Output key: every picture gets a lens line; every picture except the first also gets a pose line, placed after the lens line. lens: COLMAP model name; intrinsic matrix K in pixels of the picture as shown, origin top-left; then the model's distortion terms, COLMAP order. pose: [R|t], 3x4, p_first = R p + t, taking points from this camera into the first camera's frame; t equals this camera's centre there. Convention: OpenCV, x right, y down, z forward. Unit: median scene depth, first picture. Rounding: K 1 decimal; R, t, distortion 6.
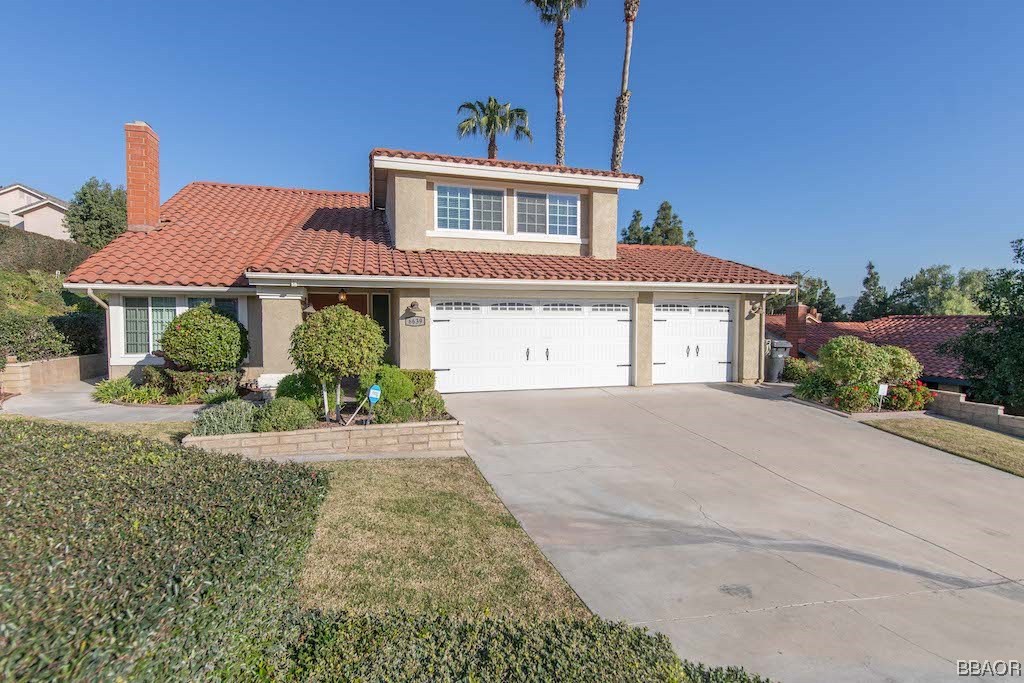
lens RADIAL K [[444.0, 0, 512.5], [0, 444.0, 340.7], [0, 0, 1]] dist [-0.001799, -0.000490]
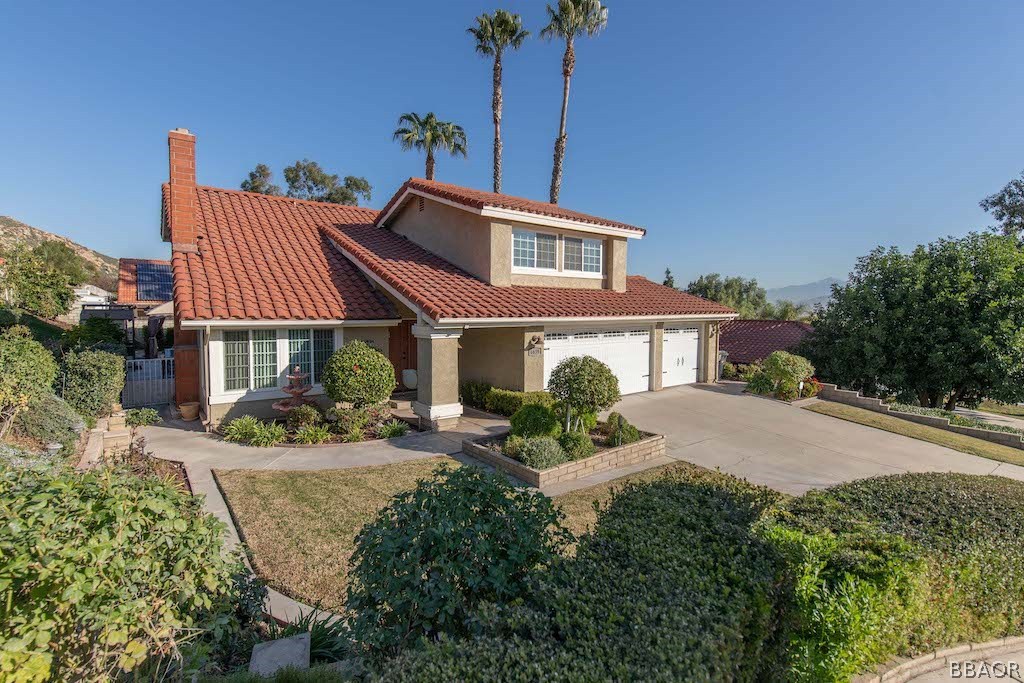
lens RADIAL K [[444.0, 0, 475.8], [0, 444.0, 329.8], [0, 0, 1]] dist [-0.001799, -0.000490]
pose [[0.936774, -0.015850, 0.349577, -0.656533], [0.010333, 0.999791, 0.017642, -0.104714], [-0.349783, -0.012914, 0.936742, -0.062631]]
